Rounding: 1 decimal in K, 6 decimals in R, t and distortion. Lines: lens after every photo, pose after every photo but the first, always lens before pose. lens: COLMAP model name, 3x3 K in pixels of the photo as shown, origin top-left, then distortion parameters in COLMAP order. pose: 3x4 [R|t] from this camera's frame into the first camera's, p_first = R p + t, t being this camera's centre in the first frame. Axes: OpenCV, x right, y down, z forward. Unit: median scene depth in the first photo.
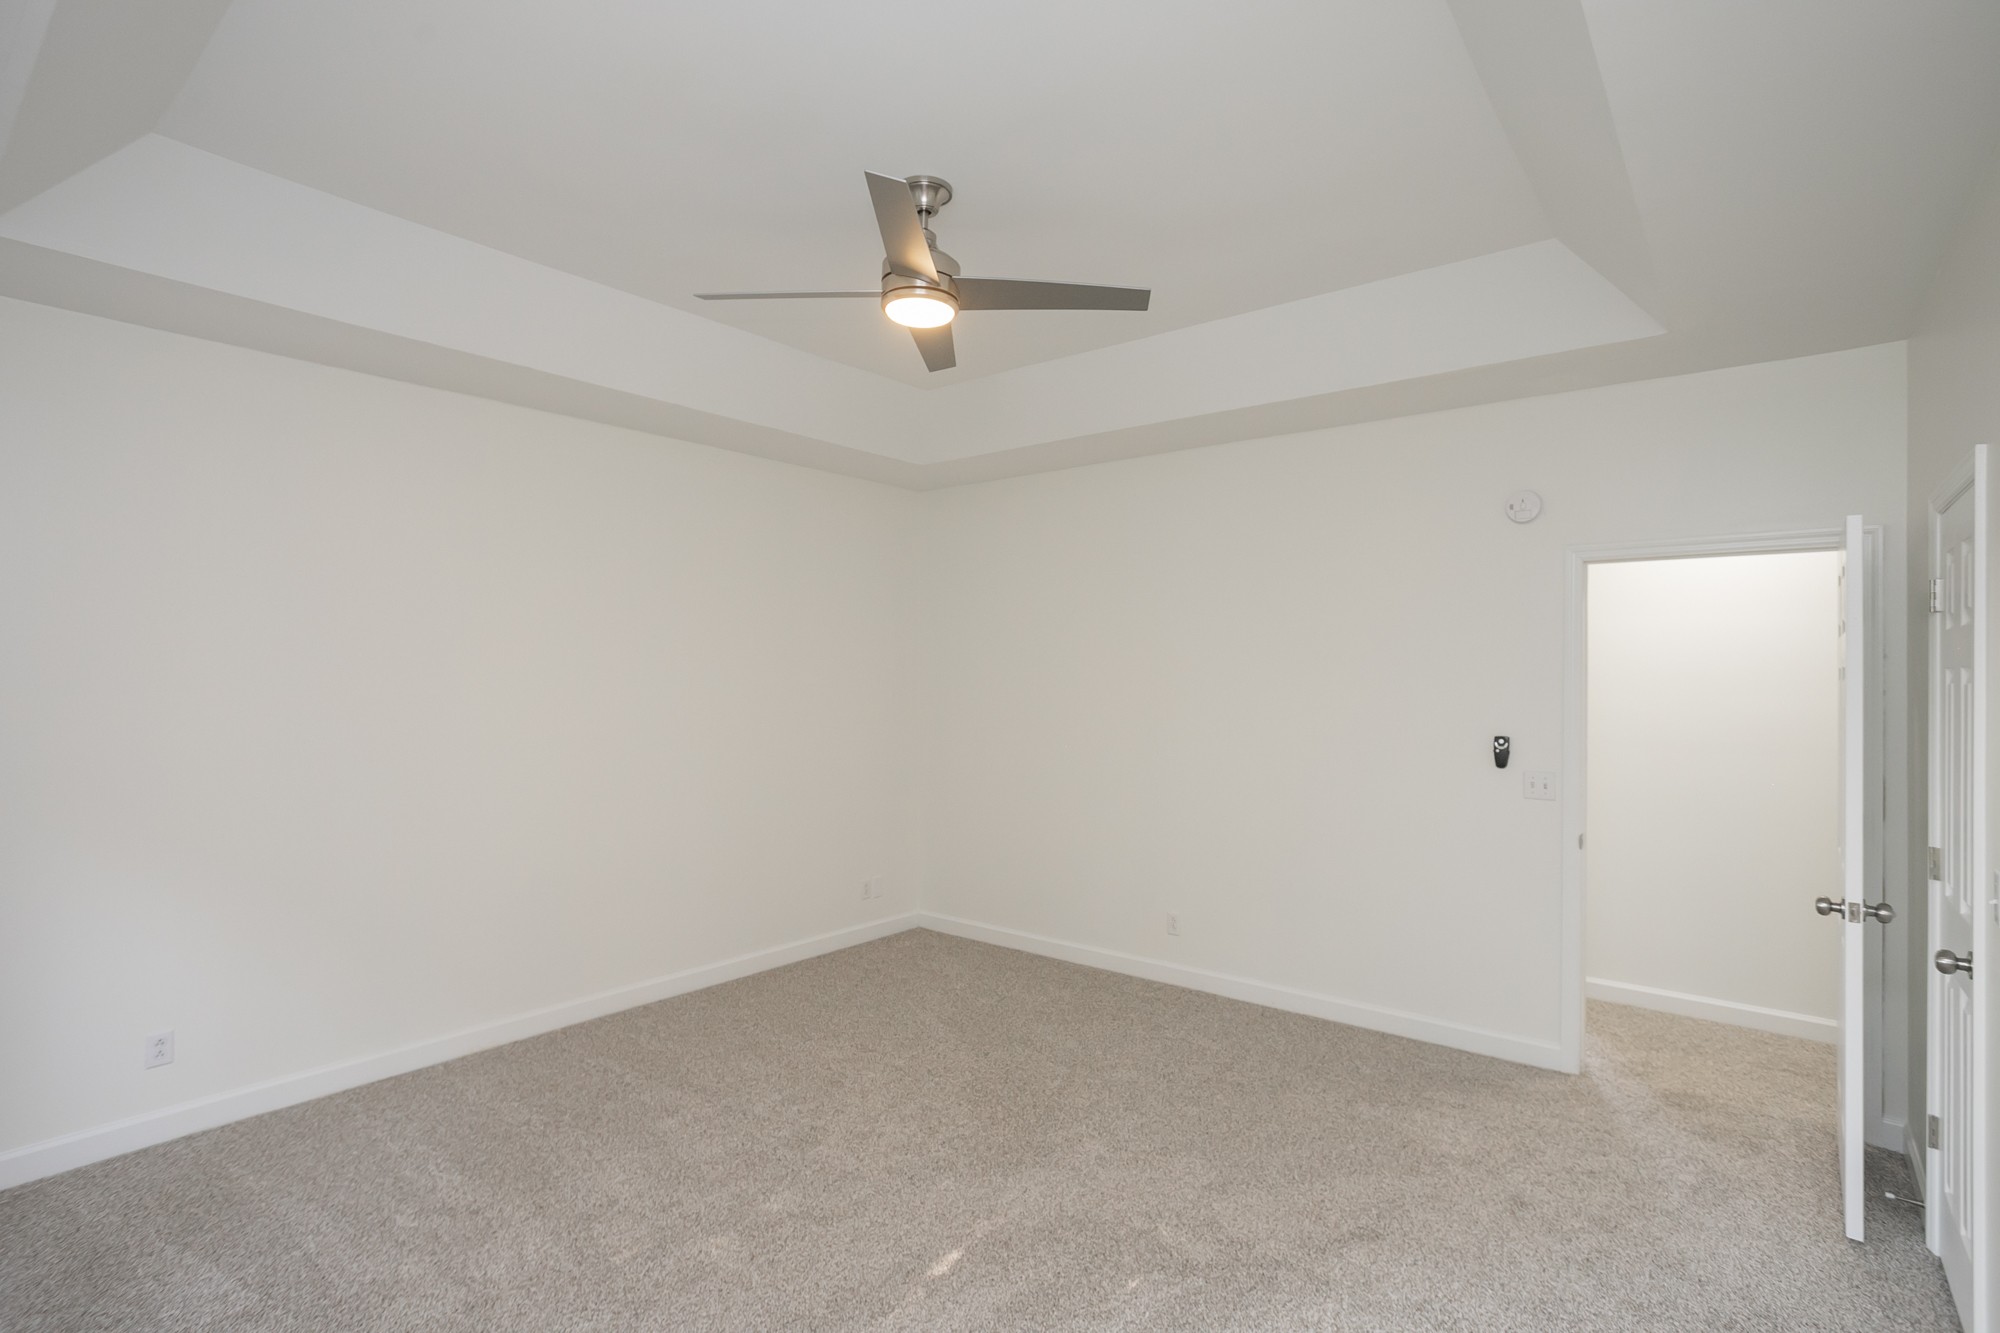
lens RADIAL K [[969.3, 0, 999.2], [0, 969.3, 674.1], [0, 0, 1]] dist [0.003575, 0.001009]
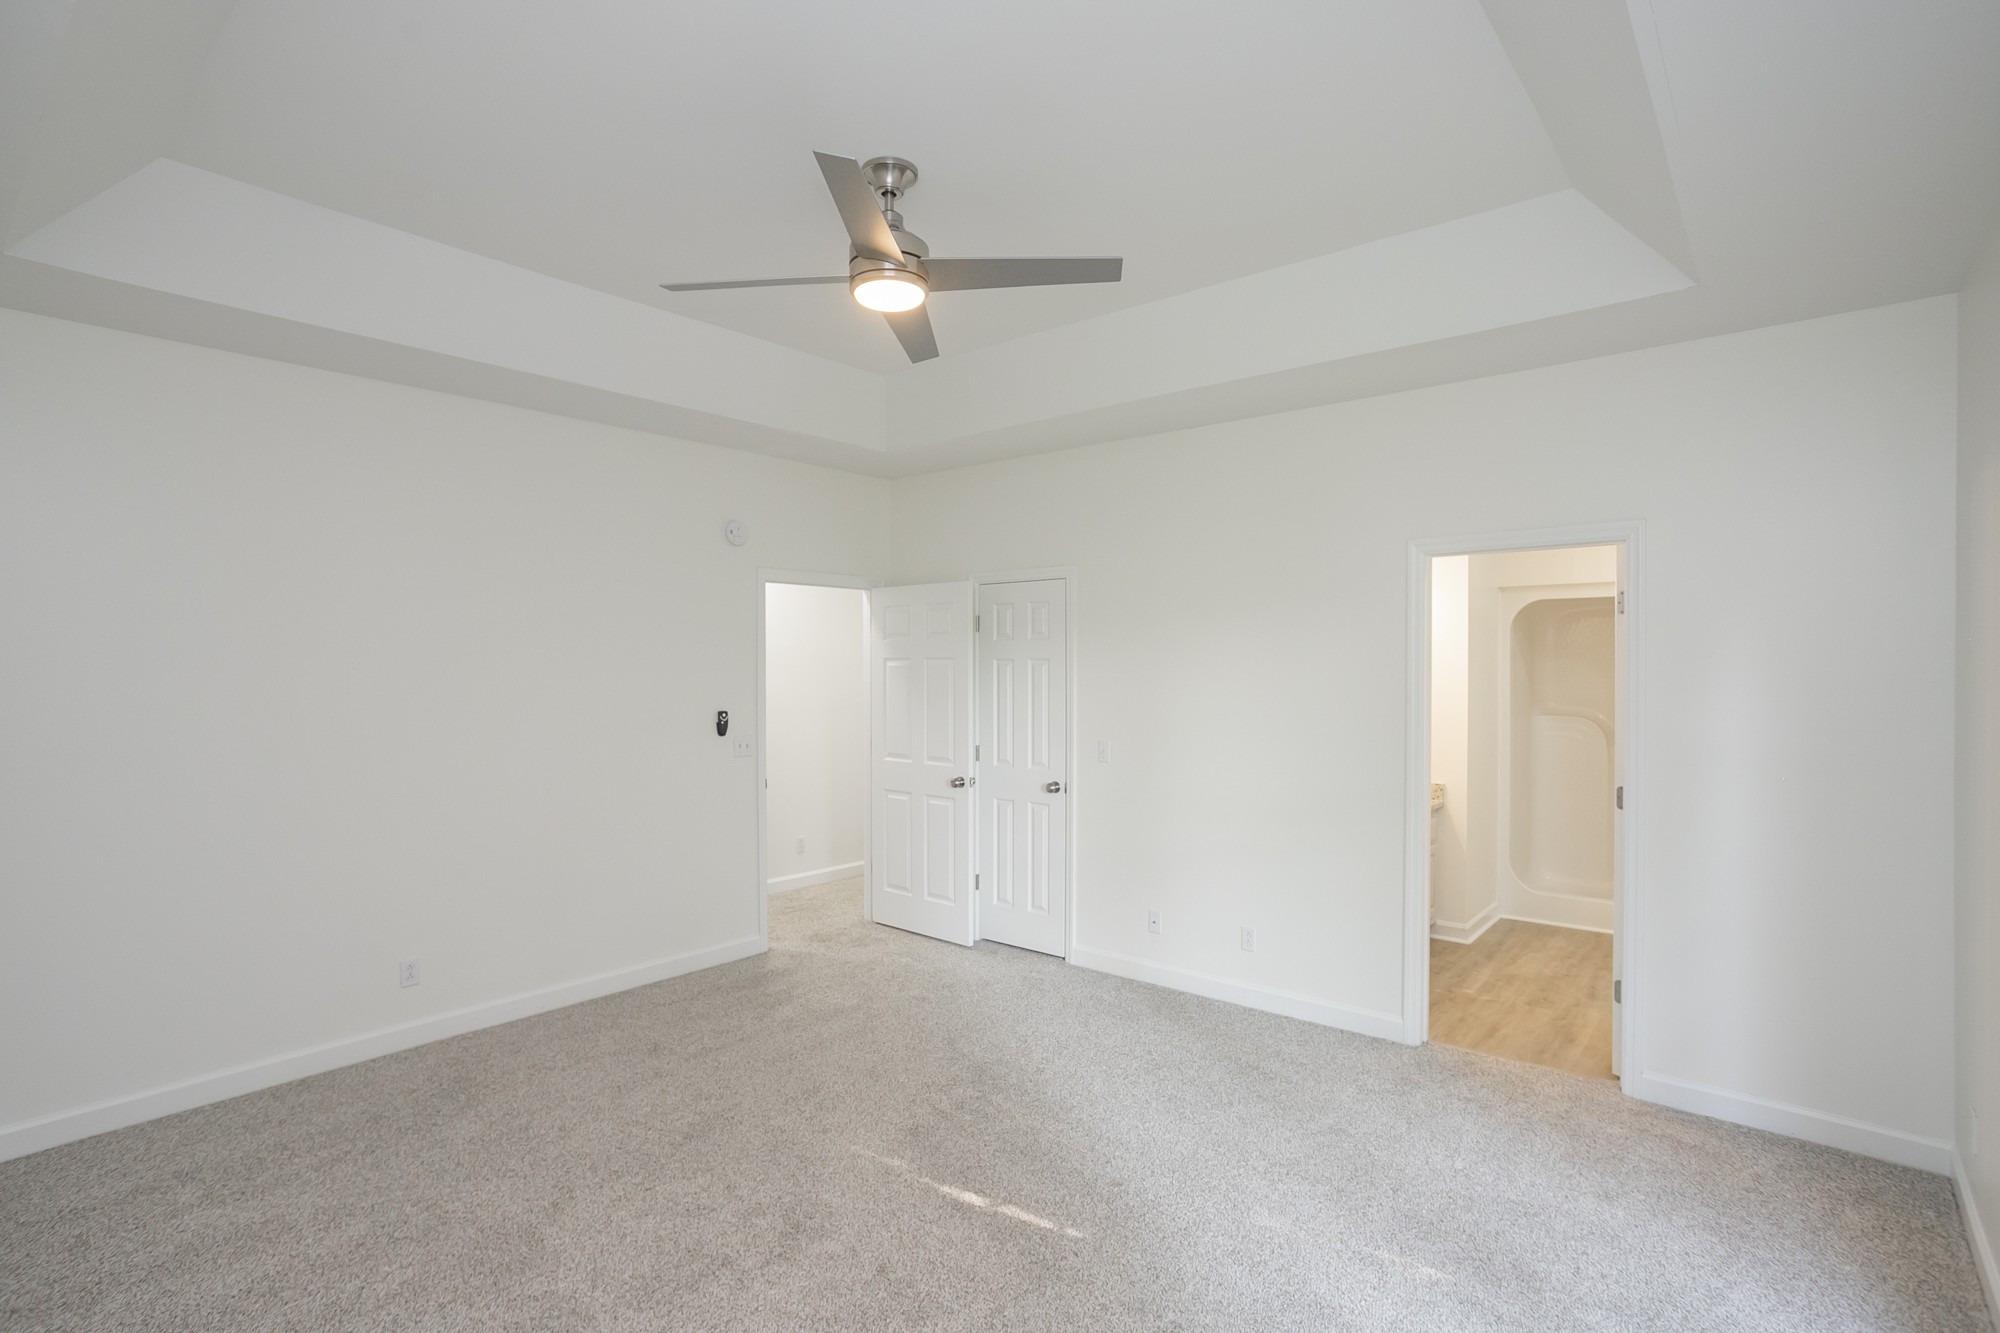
lens RADIAL K [[969.3, 0, 999.2], [0, 969.3, 674.1], [0, 0, 1]] dist [0.003575, 0.001009]
pose [[0.014932, -0.010316, 0.999835, -0.816045], [-0.009030, 0.999905, 0.010451, -0.000472], [-0.999848, -0.009184, 0.014838, 0.678600]]
